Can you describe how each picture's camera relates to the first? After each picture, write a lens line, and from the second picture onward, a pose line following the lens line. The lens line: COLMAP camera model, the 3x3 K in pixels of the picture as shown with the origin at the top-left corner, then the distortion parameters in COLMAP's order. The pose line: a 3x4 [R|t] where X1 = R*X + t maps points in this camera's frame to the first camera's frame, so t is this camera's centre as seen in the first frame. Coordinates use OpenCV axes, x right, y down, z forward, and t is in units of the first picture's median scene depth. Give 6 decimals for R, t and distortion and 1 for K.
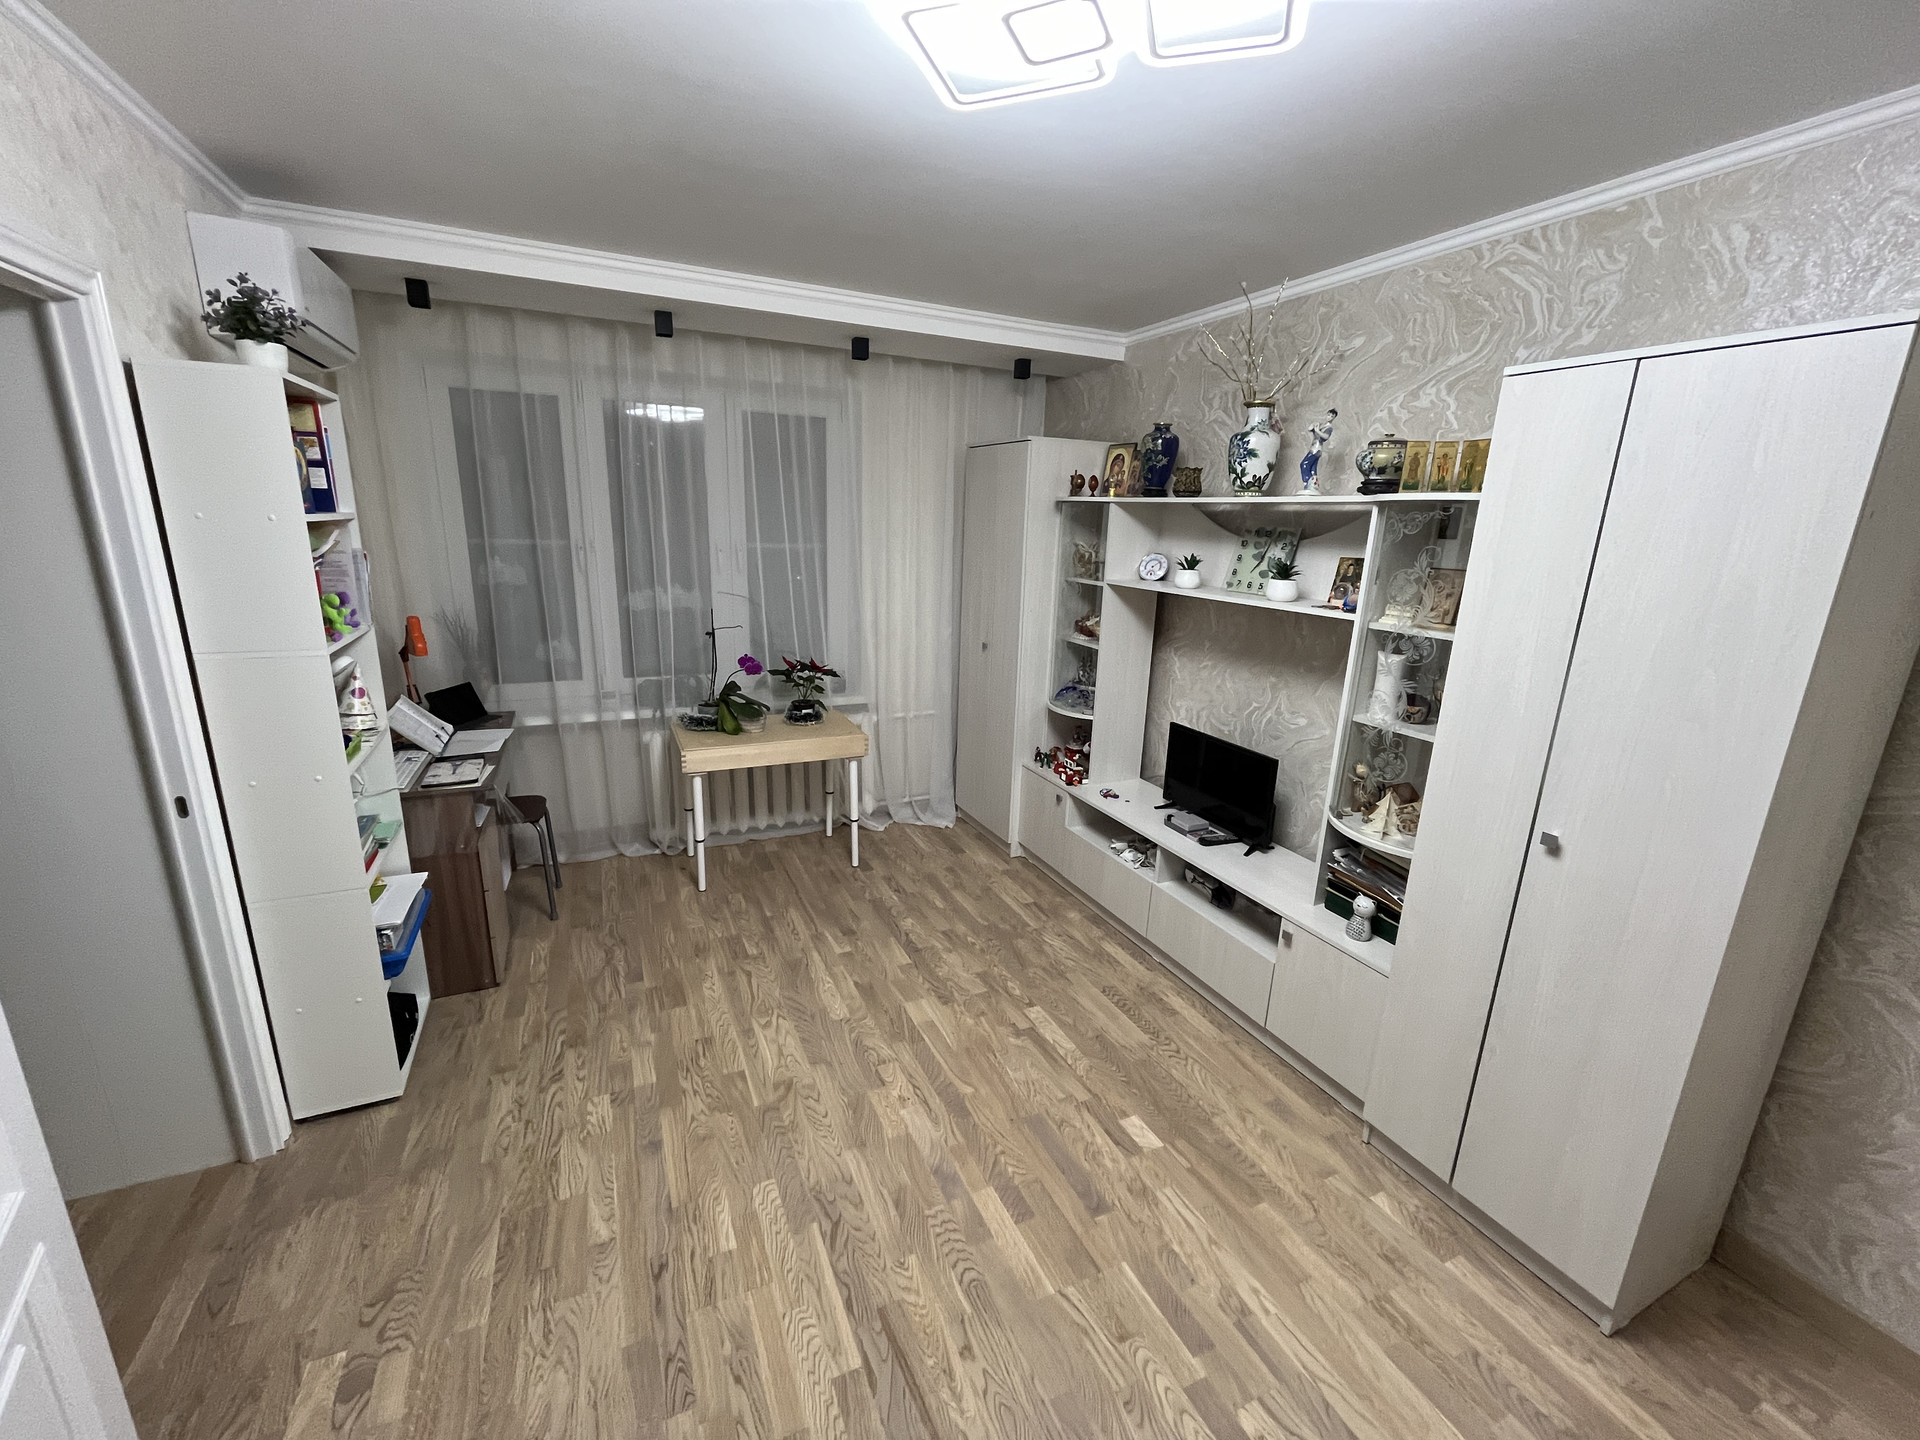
lens RADIAL K [[782.8, 0, 957.8], [0, 782.8, 719.9], [0, 0, 1]] dist [-0.002339, -0.000101]
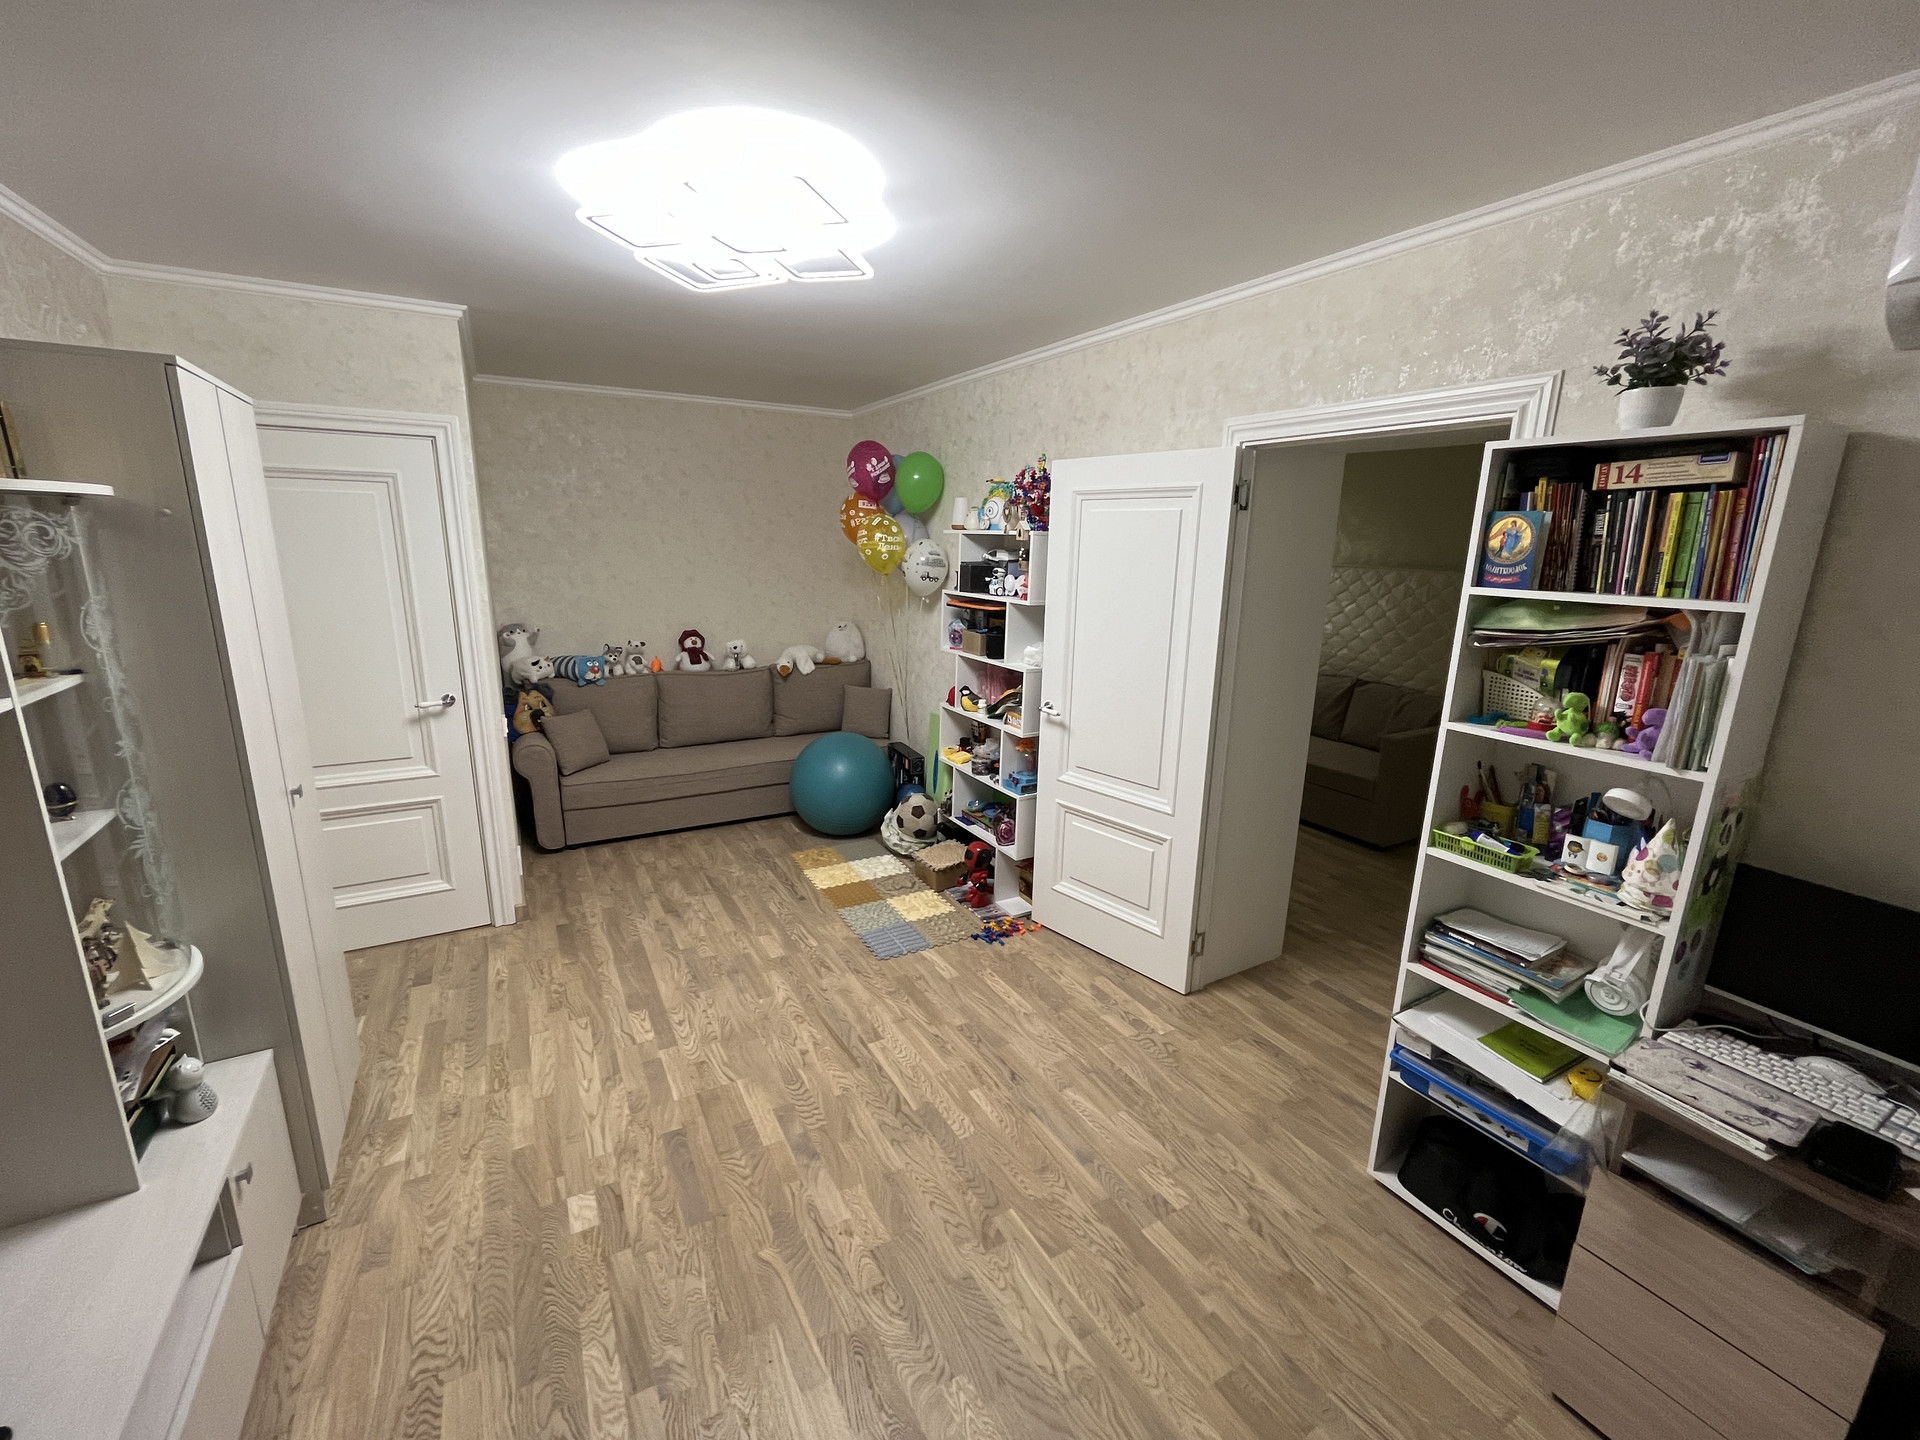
lens RADIAL K [[782.8, 0, 957.8], [0, 782.8, 719.9], [0, 0, 1]] dist [-0.002339, -0.000101]
pose [[-0.994575, -0.034323, -0.098201, -0.089277], [-0.075867, 0.885200, 0.458983, -0.421491], [0.071173, 0.463943, -0.883001, 1.546848]]
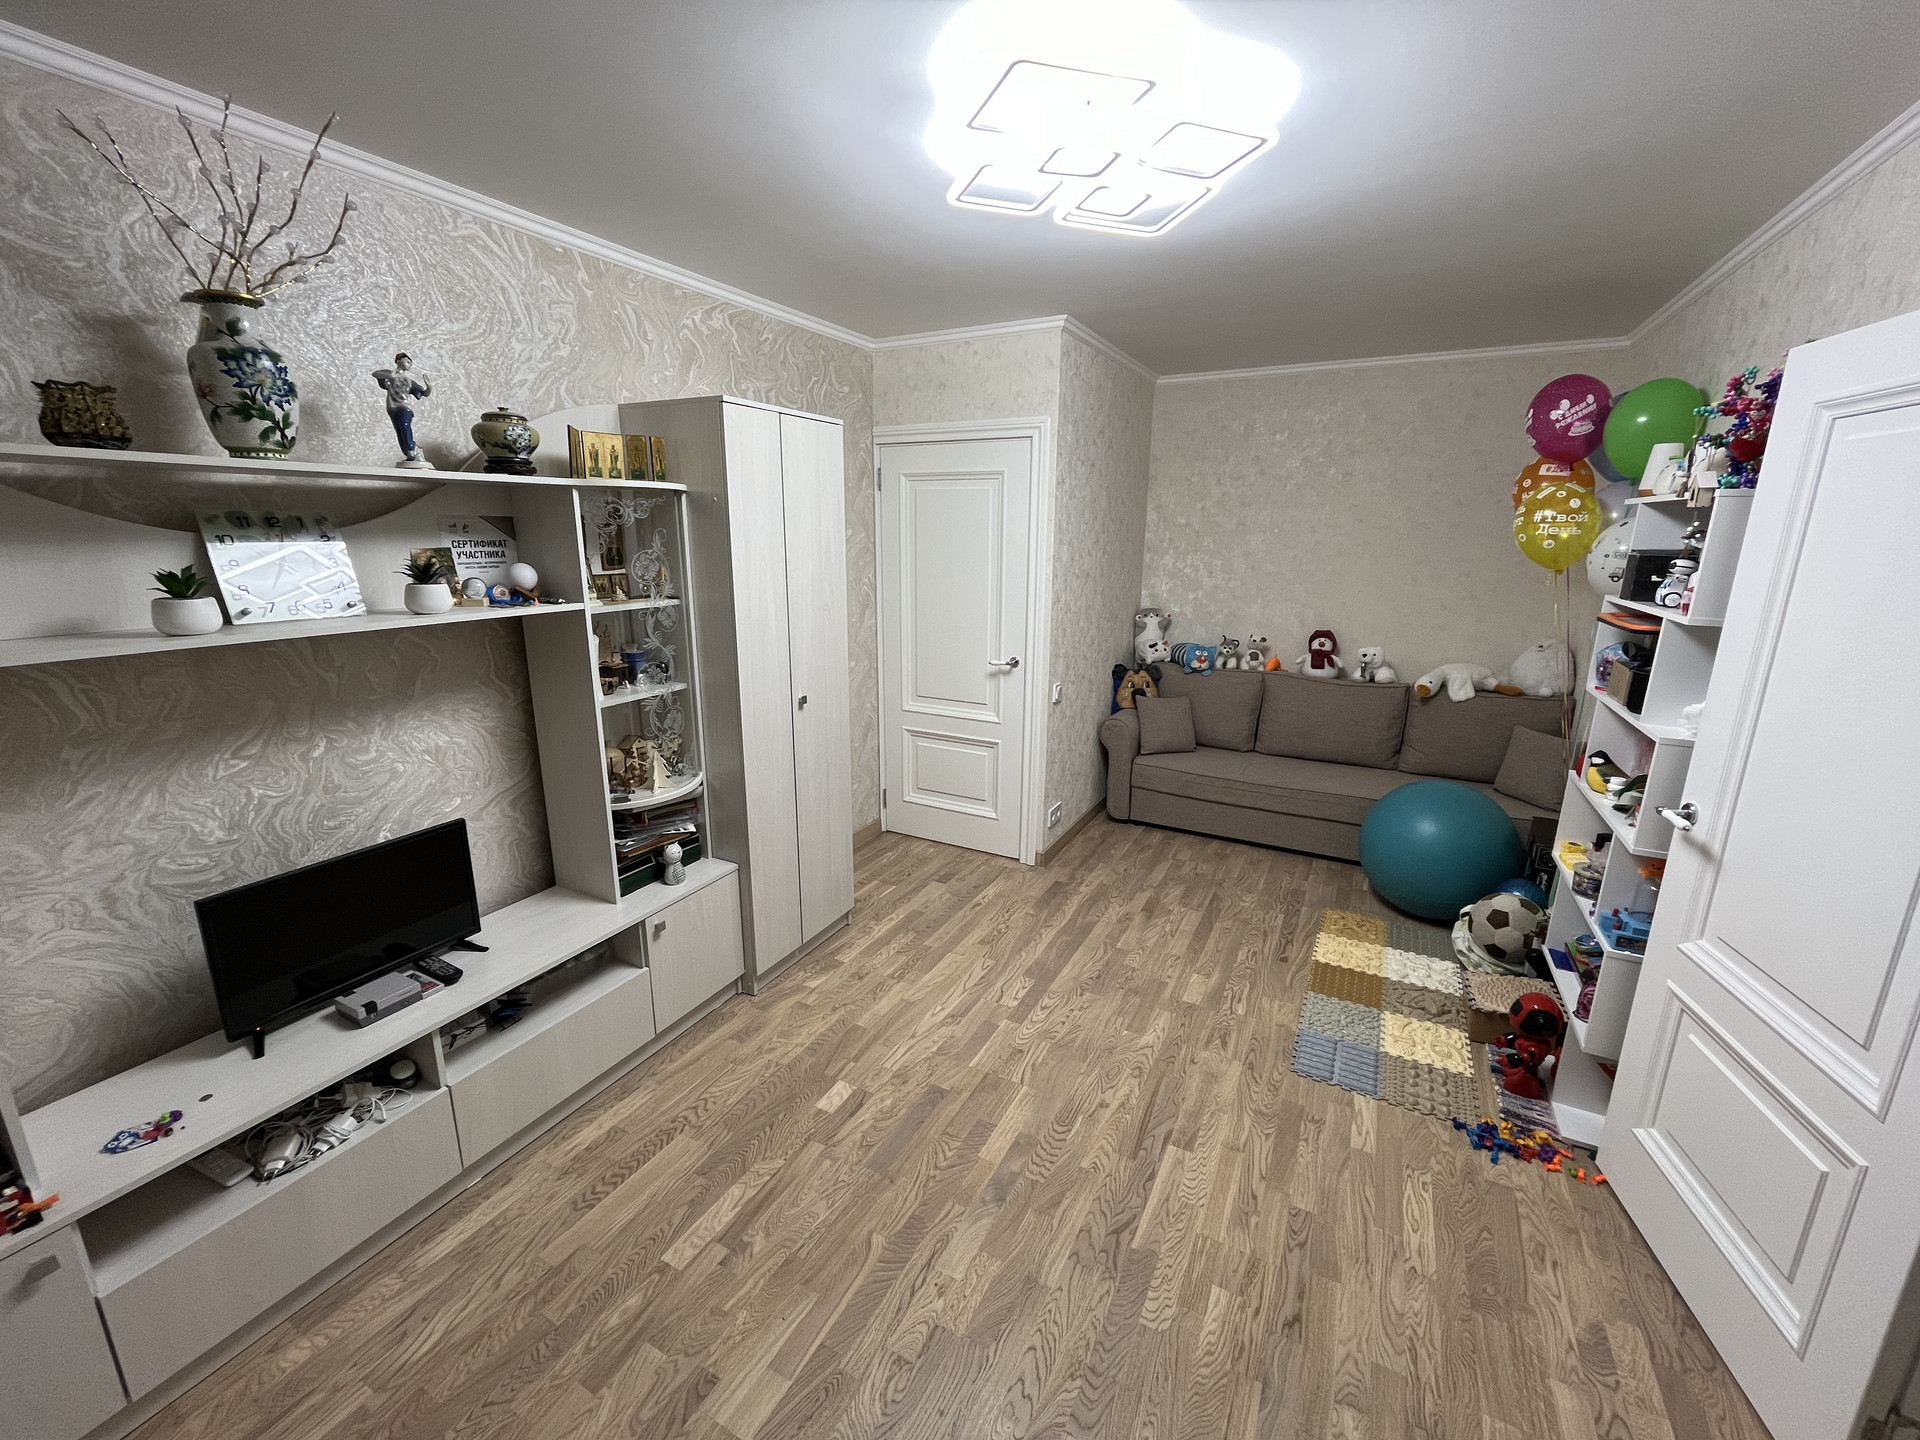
lens RADIAL K [[782.8, 0, 957.8], [0, 782.8, 719.9], [0, 0, 1]] dist [-0.002339, -0.000101]
pose [[-0.602910, -0.227068, 0.764813, -0.546640], [0.173617, 0.898325, 0.403572, -0.318138], [-0.778689, 0.376102, -0.502186, 1.194290]]
